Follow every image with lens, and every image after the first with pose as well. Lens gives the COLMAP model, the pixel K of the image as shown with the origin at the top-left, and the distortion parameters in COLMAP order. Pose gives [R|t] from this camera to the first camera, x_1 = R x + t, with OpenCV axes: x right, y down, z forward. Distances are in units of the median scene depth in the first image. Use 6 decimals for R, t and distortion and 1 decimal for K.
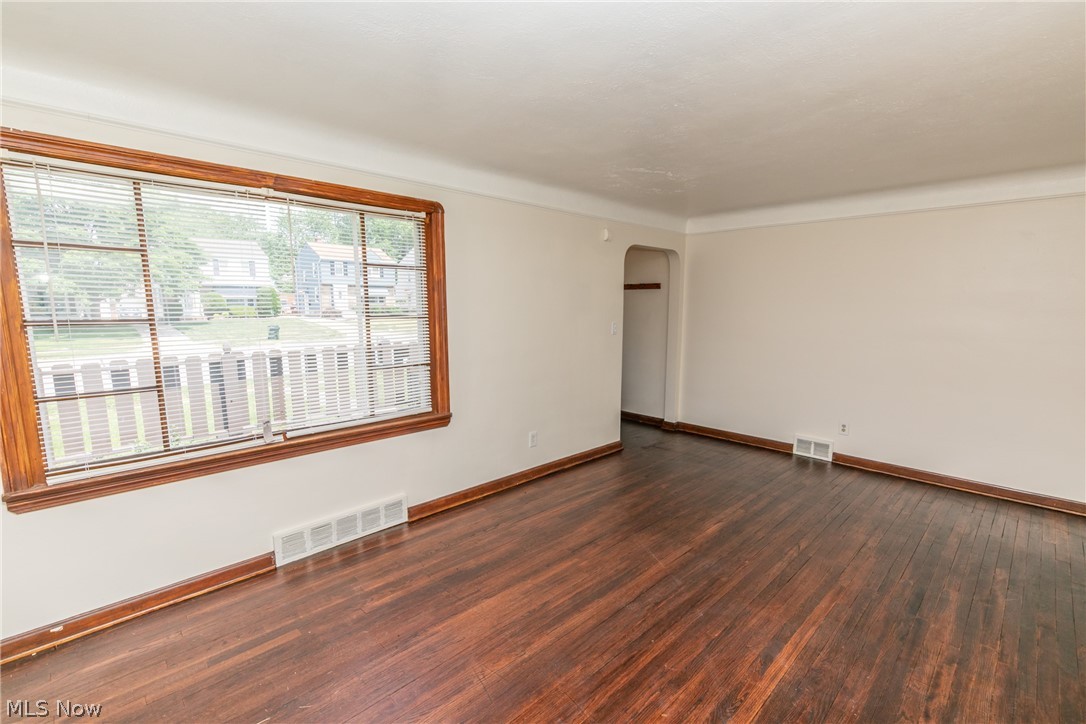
lens RADIAL K [[481.4, 0, 543.3], [0, 481.4, 366.5], [0, 0, 1]] dist [0.002555, 0.000044]
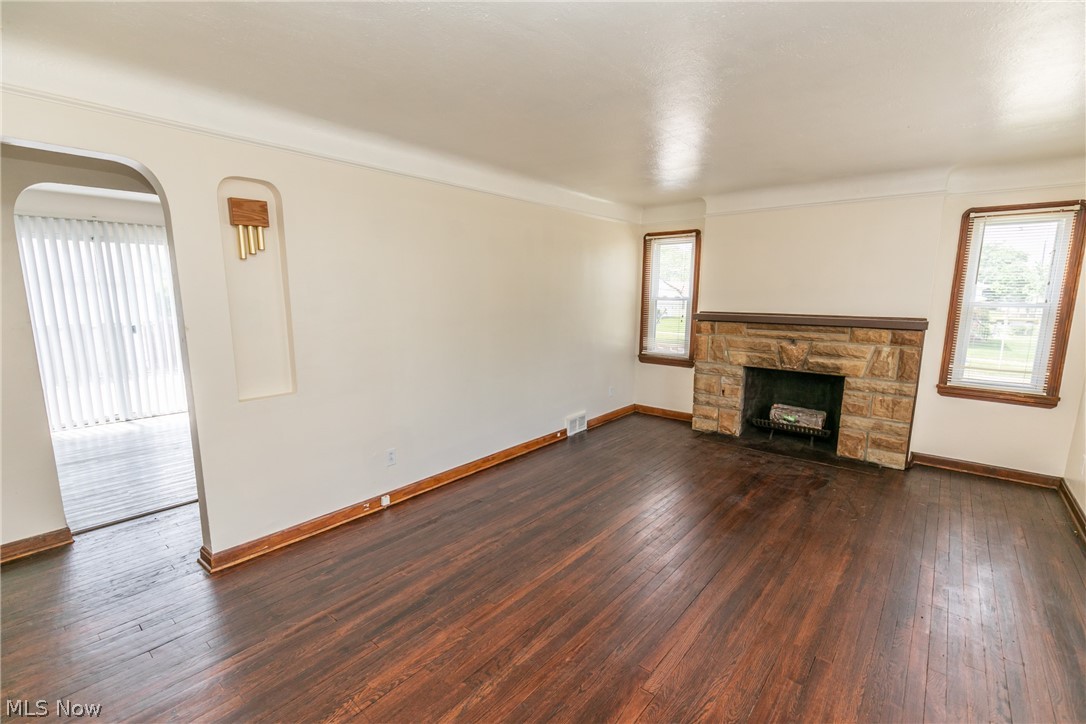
lens RADIAL K [[481.4, 0, 543.3], [0, 481.4, 366.5], [0, 0, 1]] dist [0.002555, 0.000044]
pose [[-0.995165, 0.010920, -0.097613, 0.328450], [-0.017350, 0.958629, 0.284131, -0.126166], [0.096677, 0.284451, -0.953804, 0.972013]]
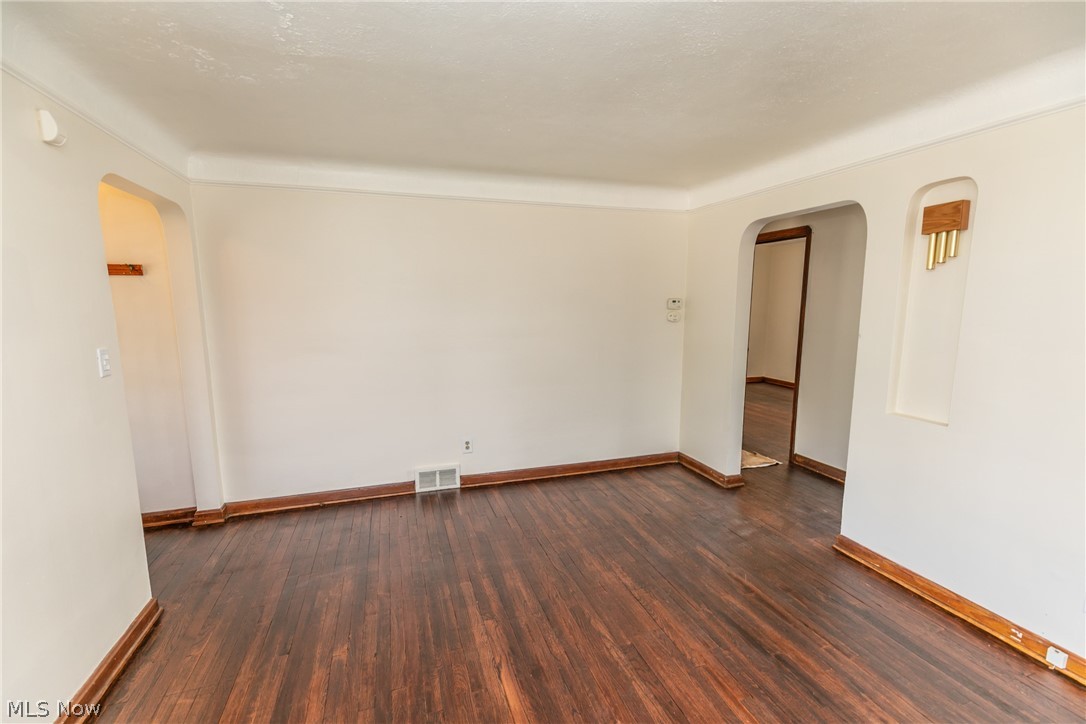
lens RADIAL K [[481.4, 0, 543.3], [0, 481.4, 366.5], [0, 0, 1]] dist [0.002555, 0.000044]
pose [[0.439056, -0.123993, 0.889863, -0.068888], [0.121161, 0.989555, 0.078104, -0.064402], [-0.890253, 0.073524, 0.449493, 0.489312]]
